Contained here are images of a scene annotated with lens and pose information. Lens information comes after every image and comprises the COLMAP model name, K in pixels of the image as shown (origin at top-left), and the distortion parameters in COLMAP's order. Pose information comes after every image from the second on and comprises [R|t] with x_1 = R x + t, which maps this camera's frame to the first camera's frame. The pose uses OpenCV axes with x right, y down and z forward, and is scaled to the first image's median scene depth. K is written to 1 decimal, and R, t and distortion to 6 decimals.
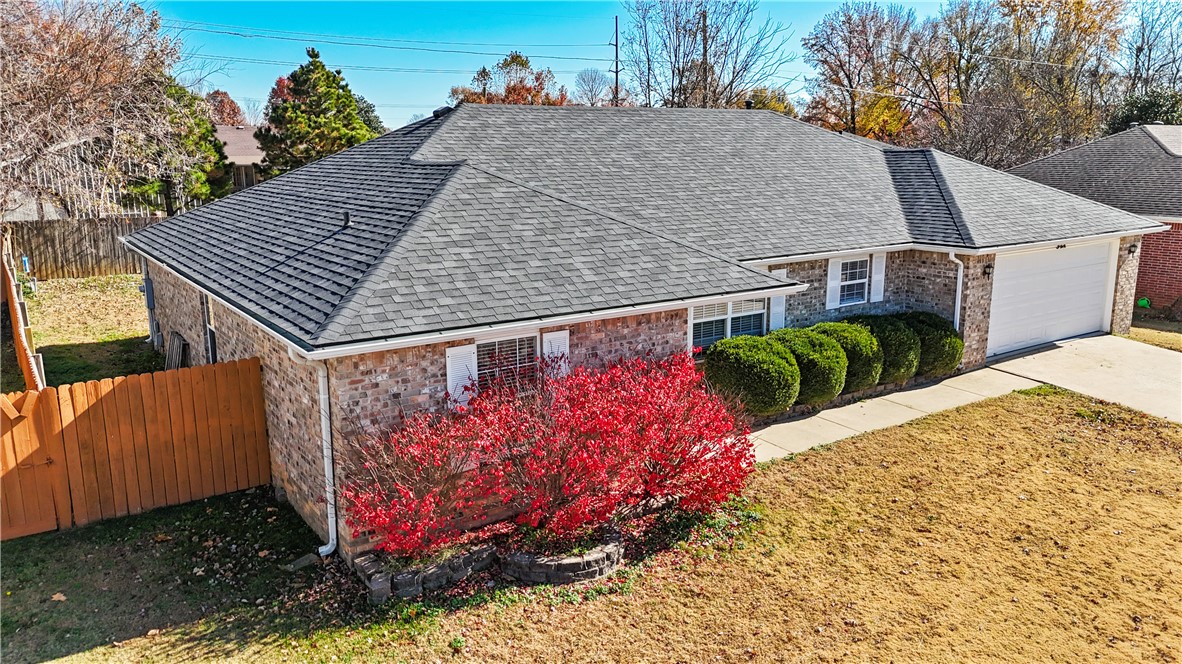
lens RADIAL K [[868.1, 0, 591.1], [0, 868.1, 326.8], [0, 0, 1]] dist [0.068538, -0.055008]
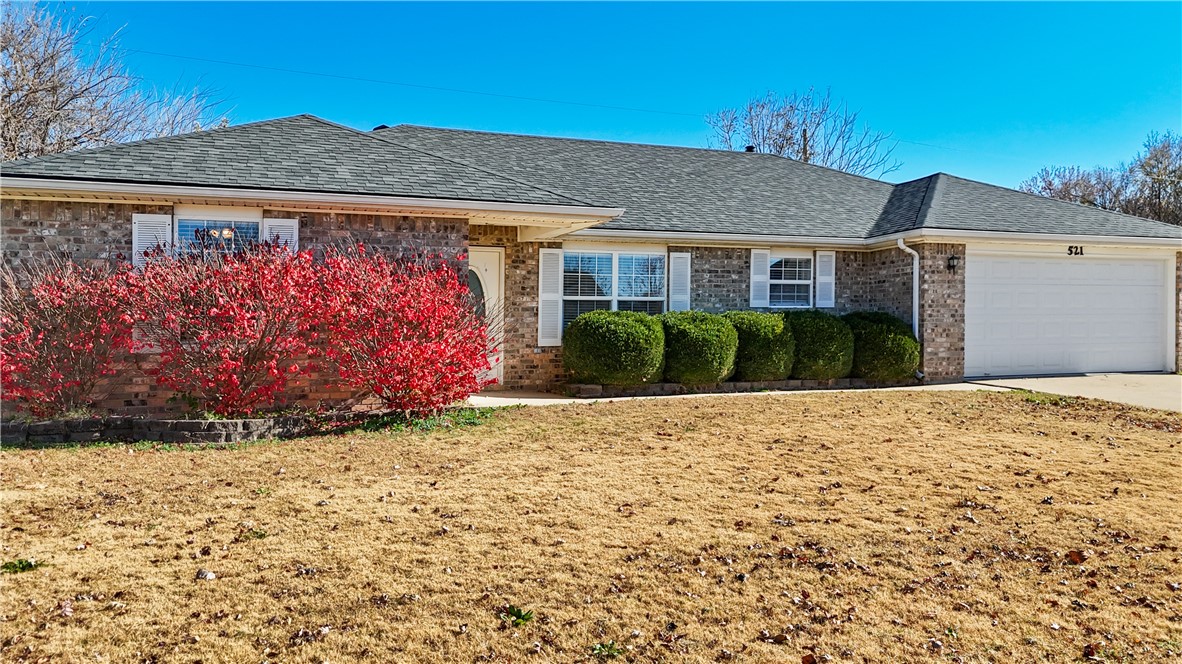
lens RADIAL K [[868.1, 0, 599.8], [0, 868.1, 364.9], [0, 0, 1]] dist [0.068538, -0.055008]
pose [[0.972470, -0.001474, -0.233024, 0.434919], [-0.040706, 0.983531, -0.176096, 0.264831], [0.229446, 0.180734, 0.956394, 0.183418]]
